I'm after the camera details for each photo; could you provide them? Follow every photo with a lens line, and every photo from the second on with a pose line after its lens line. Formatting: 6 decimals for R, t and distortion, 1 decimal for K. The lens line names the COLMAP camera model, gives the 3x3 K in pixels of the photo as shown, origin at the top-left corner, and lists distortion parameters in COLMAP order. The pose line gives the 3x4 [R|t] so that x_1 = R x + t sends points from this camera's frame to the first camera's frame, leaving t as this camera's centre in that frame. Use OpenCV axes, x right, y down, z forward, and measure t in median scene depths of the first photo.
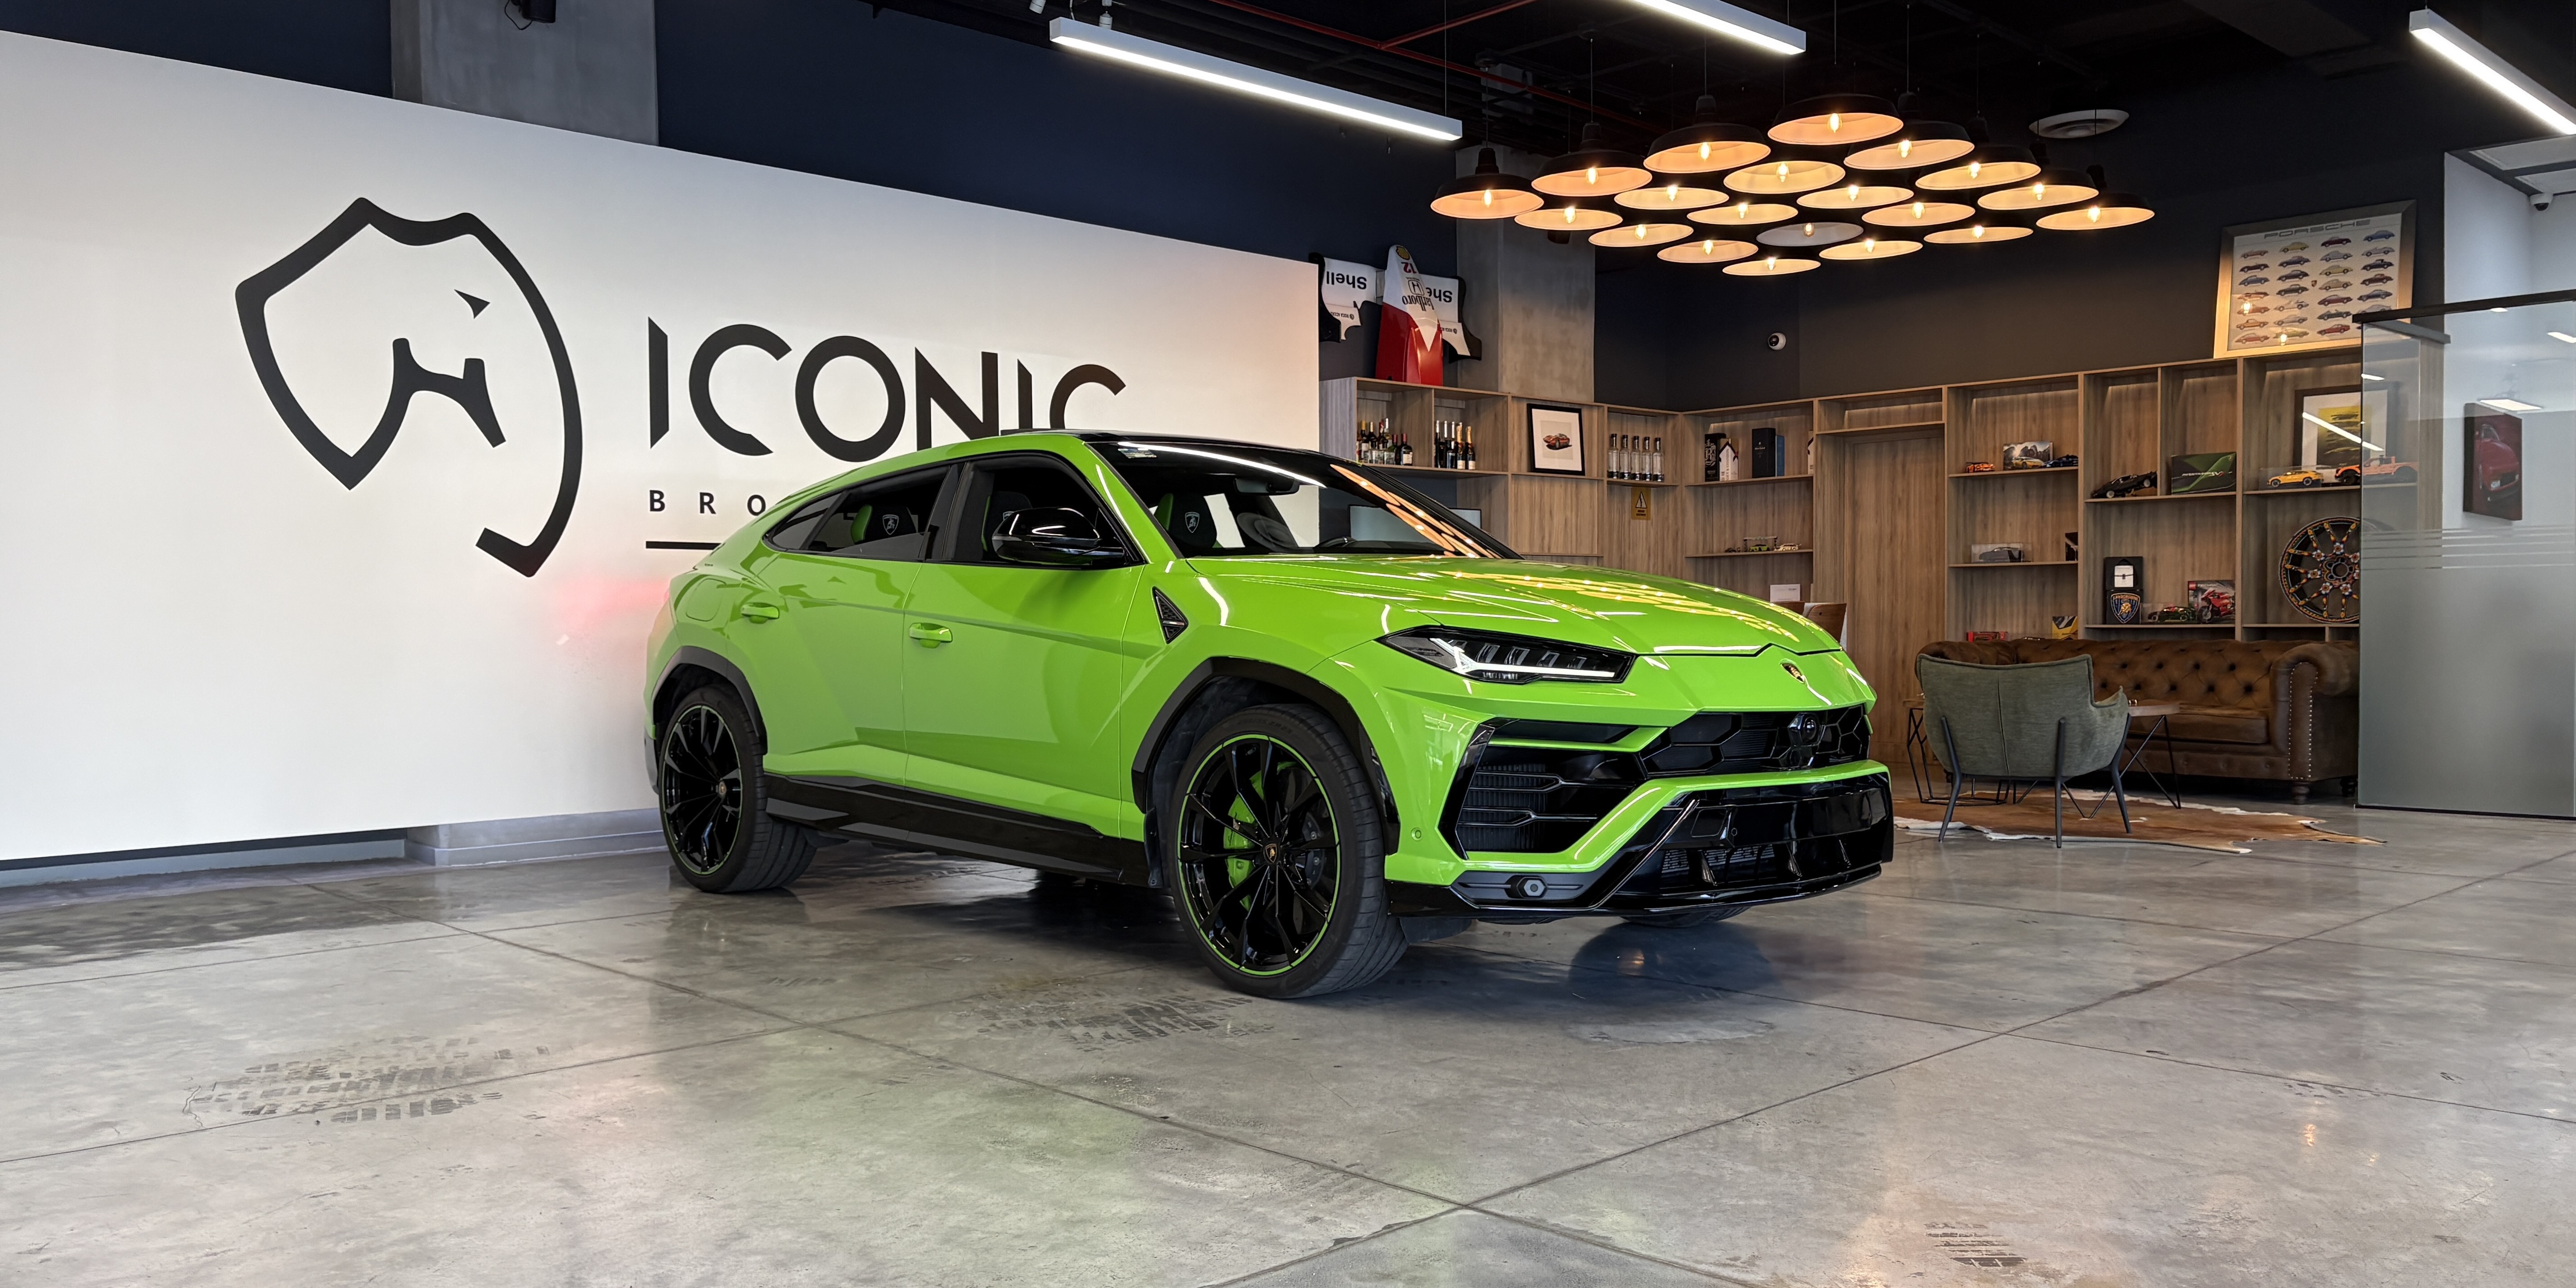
lens RADIAL K [[1950.1, 0, 1288.0], [0, 1950.1, 644.0], [0, 0, 1]] dist [0.059292, -0.068218]
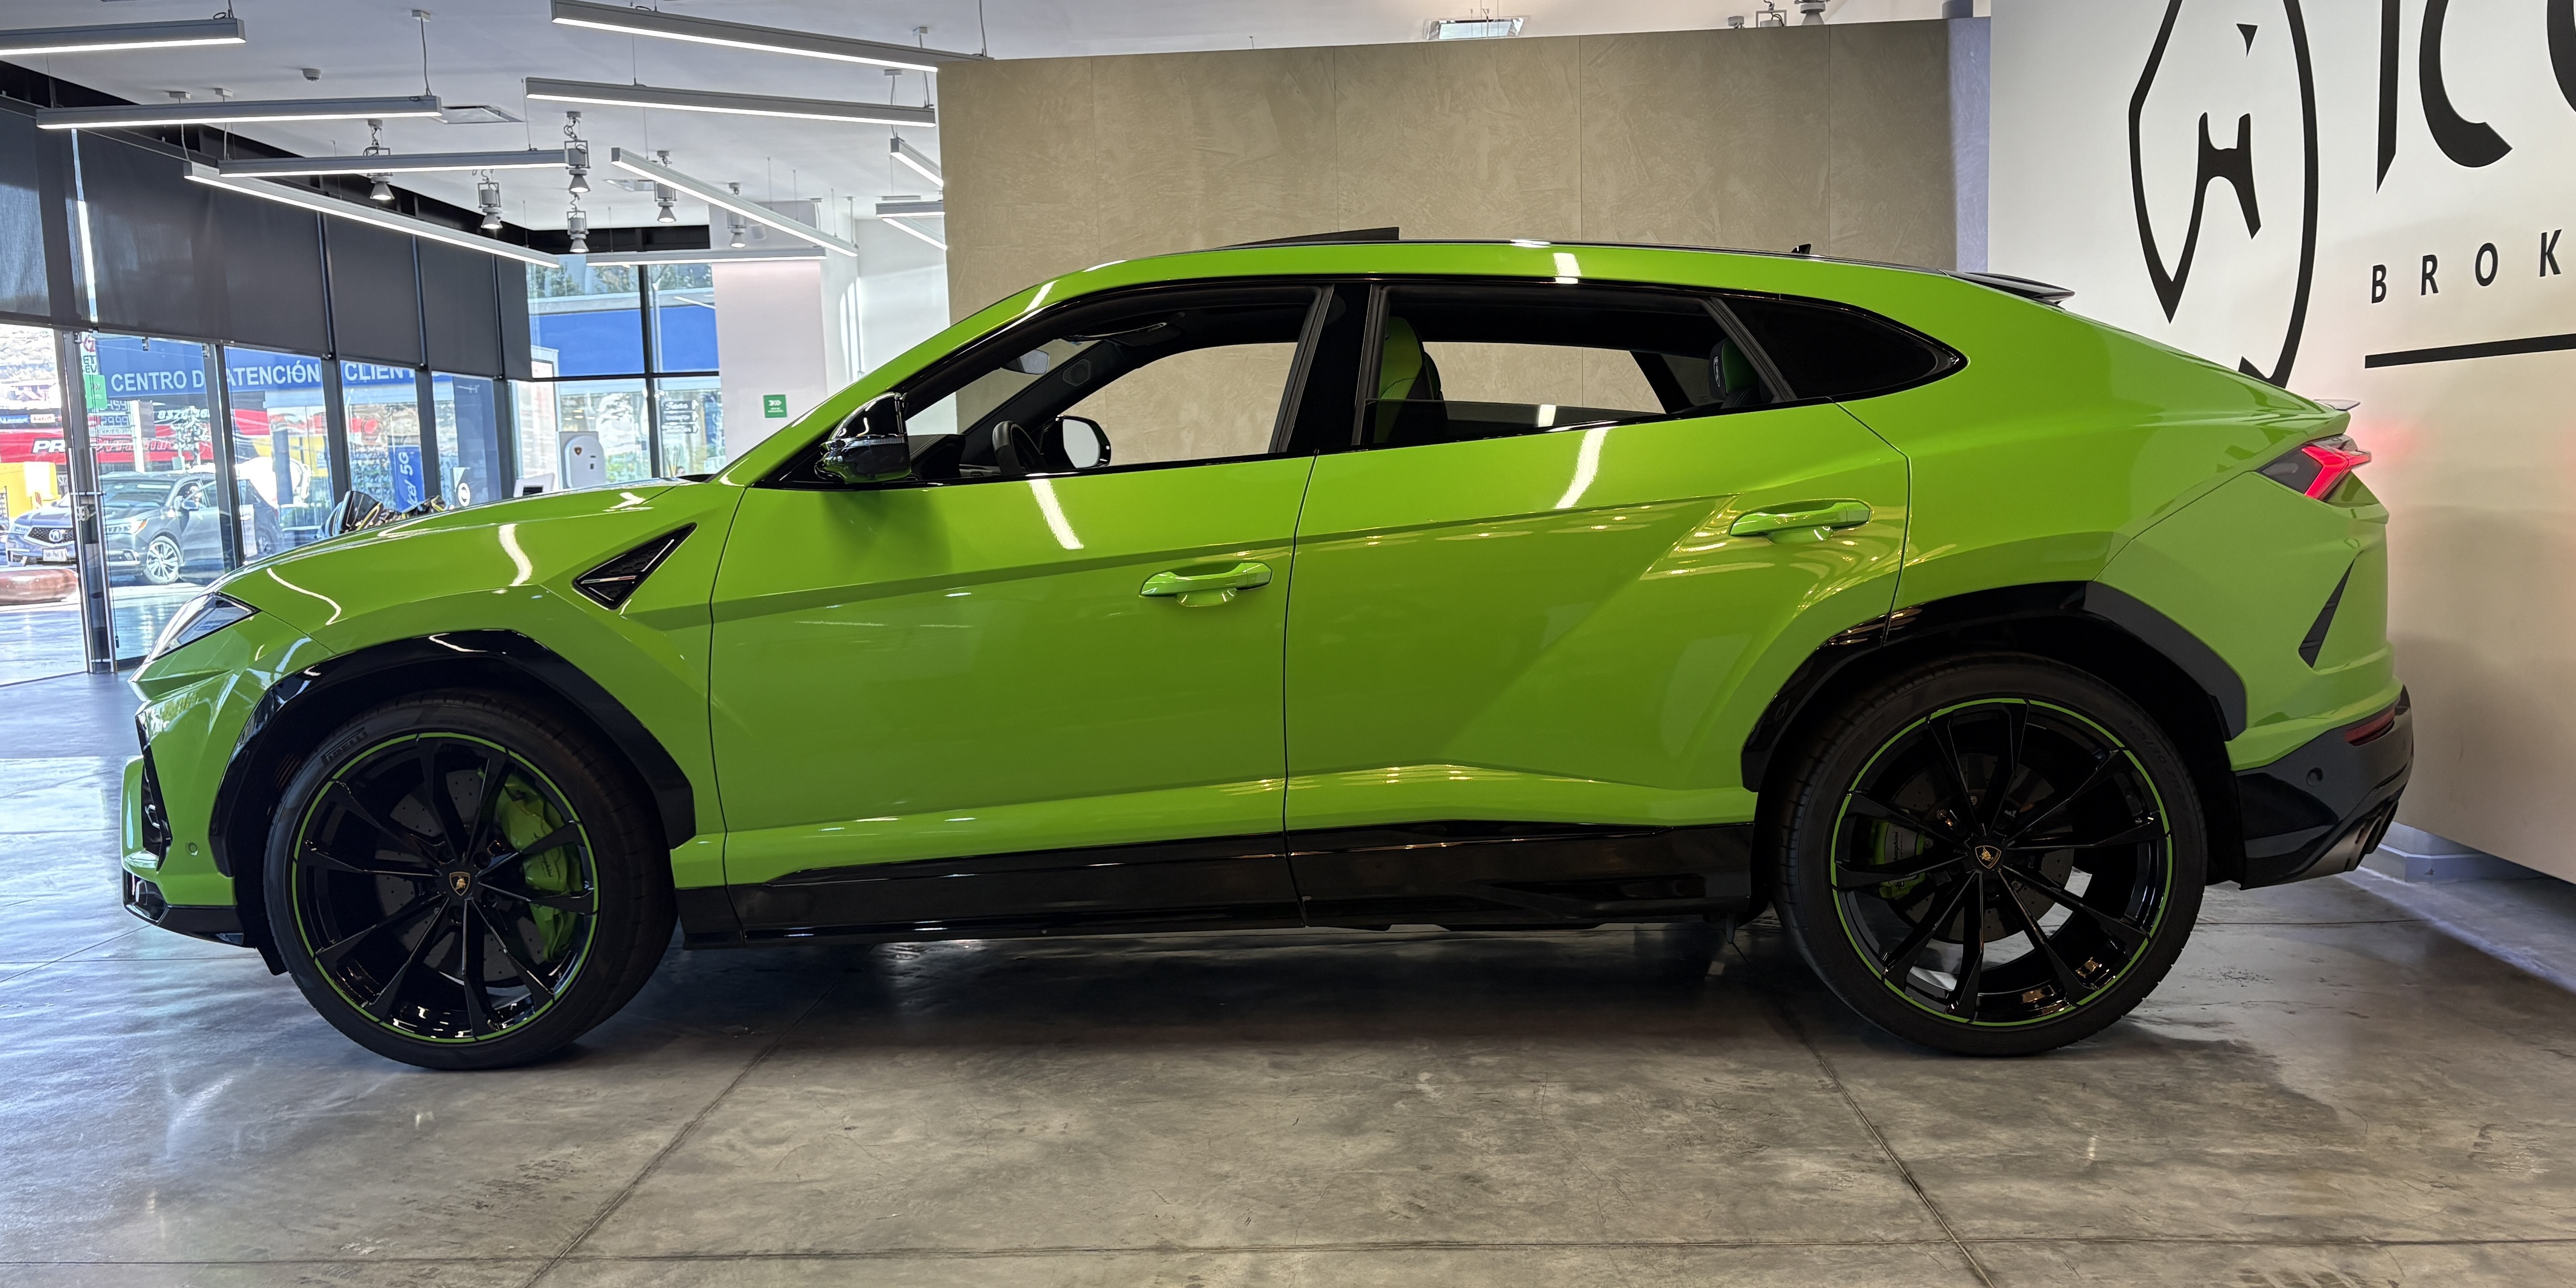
lens RADIAL K [[1955.9, 0, 1279.1], [0, 1955.9, 682.4], [0, 0, 1]] dist [0.053990, -0.072586]
pose [[-0.730838, 0.100093, -0.675172, 0.311376], [0.027395, 0.992694, 0.117512, -0.032918], [0.682001, 0.067386, -0.728240, 1.188605]]
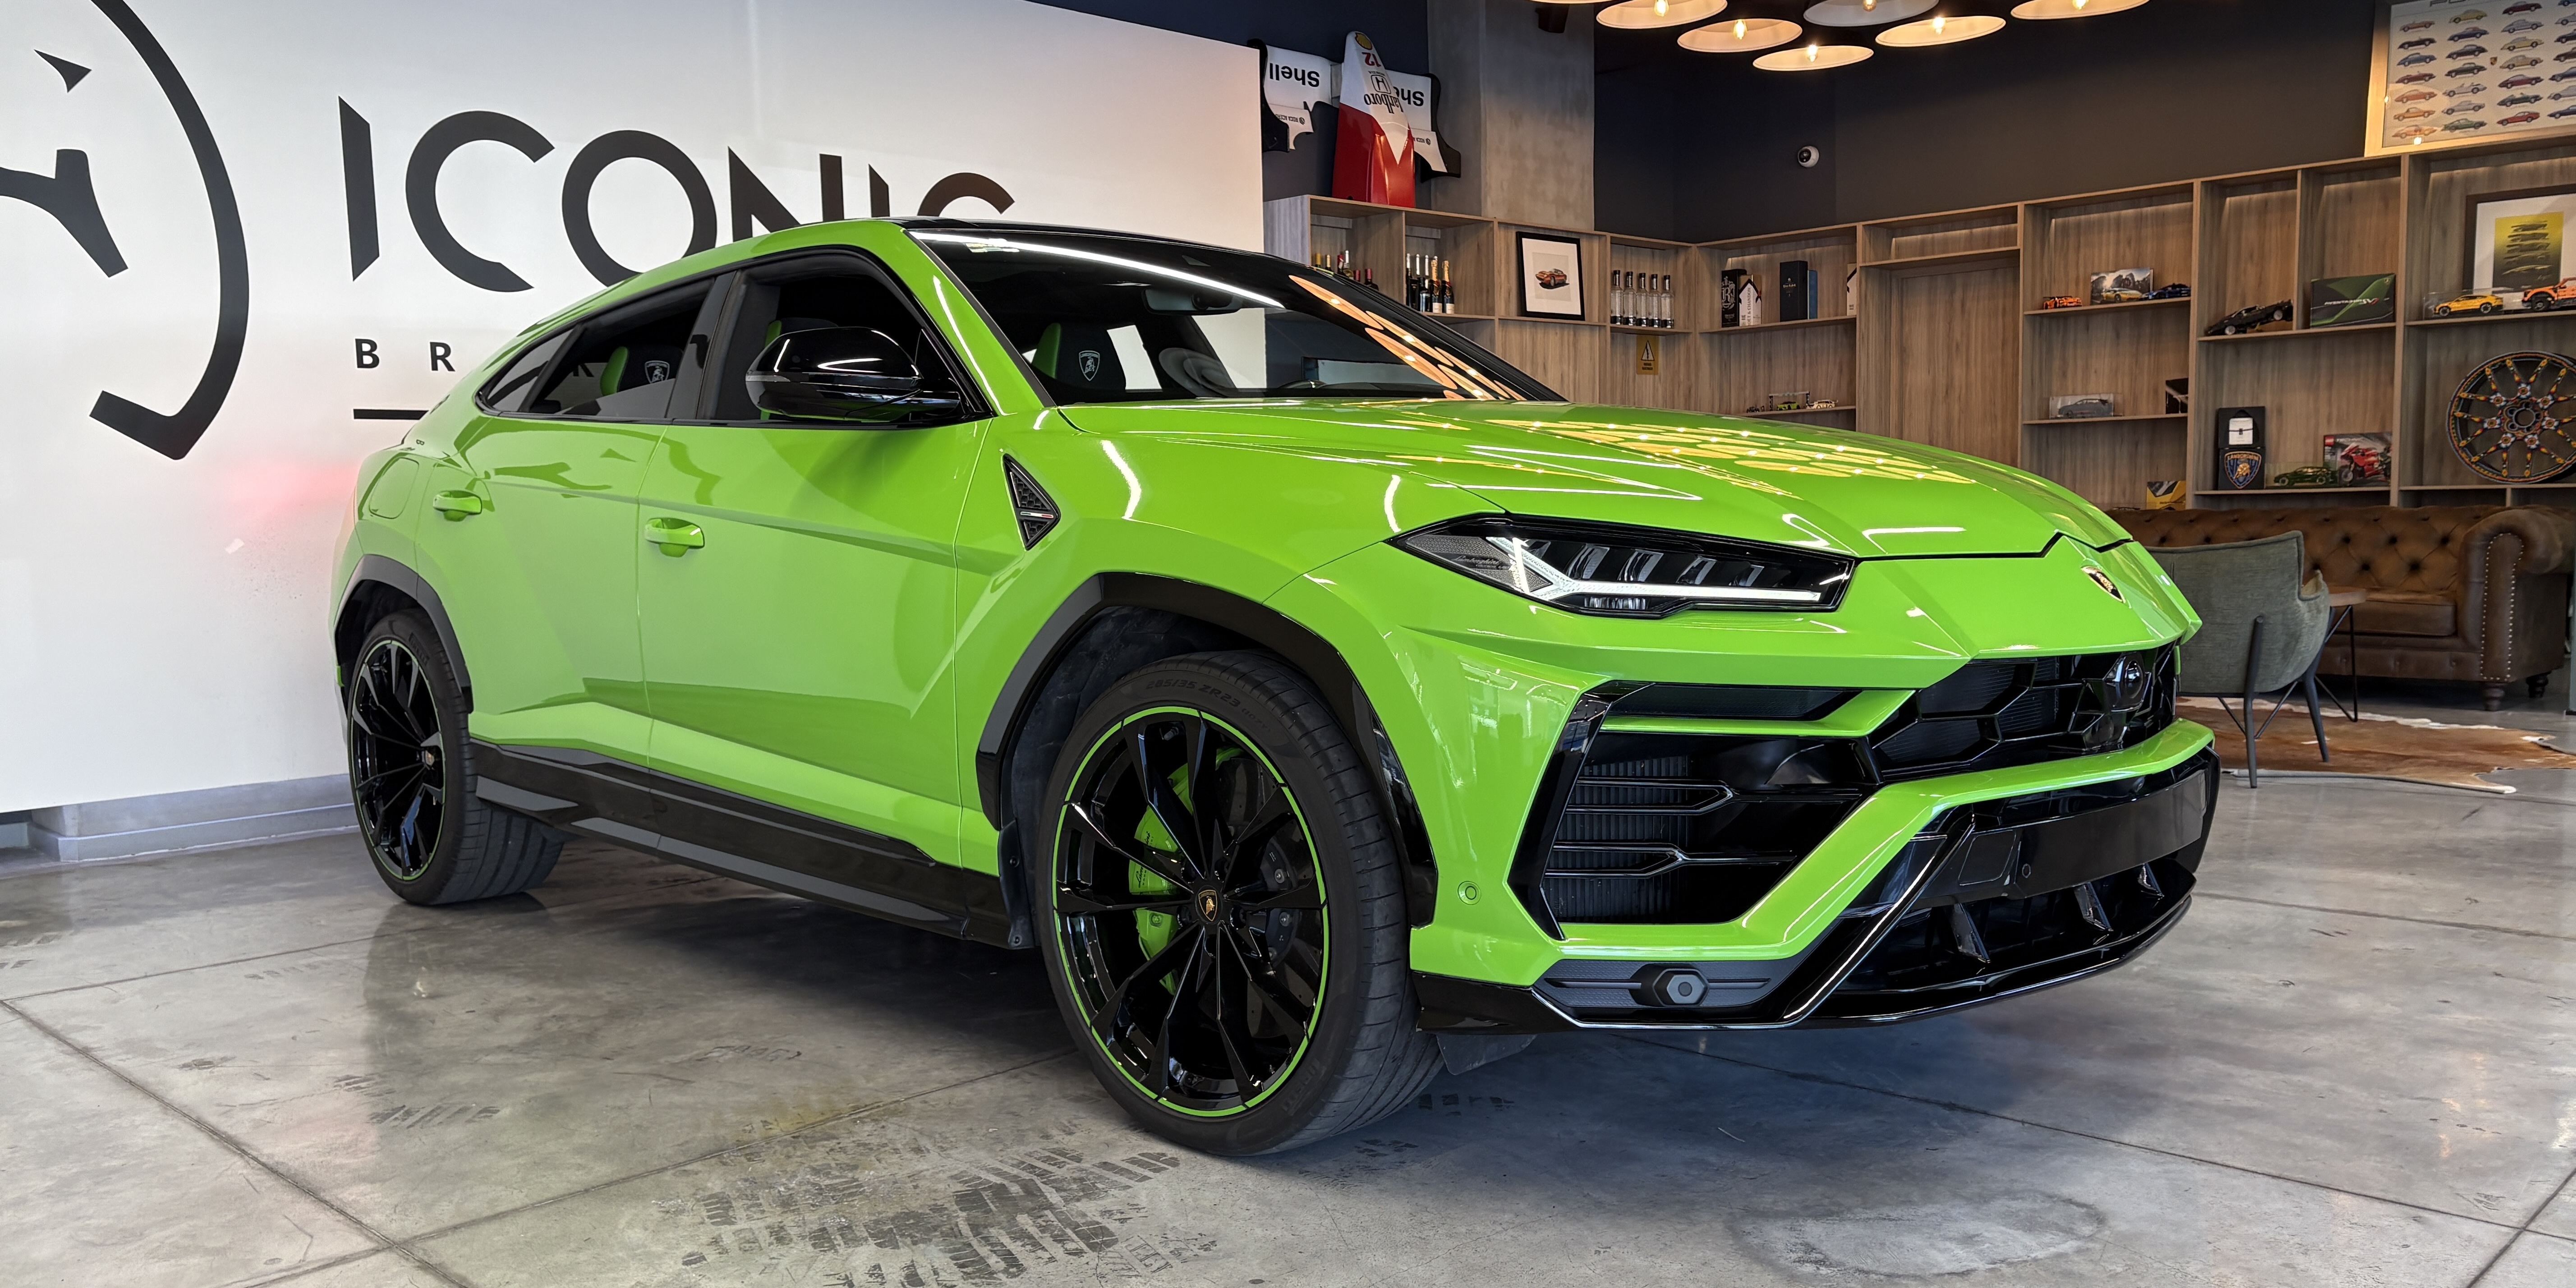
lens RADIAL K [[1955.9, 0, 1279.1], [0, 1955.9, 682.4], [0, 0, 1]] dist [0.053990, -0.072586]
pose [[0.999554, -0.018659, 0.023326, 0.000225], [0.016713, 0.996571, 0.081031, -0.004332], [-0.024758, -0.080605, 0.996439, 0.245012]]
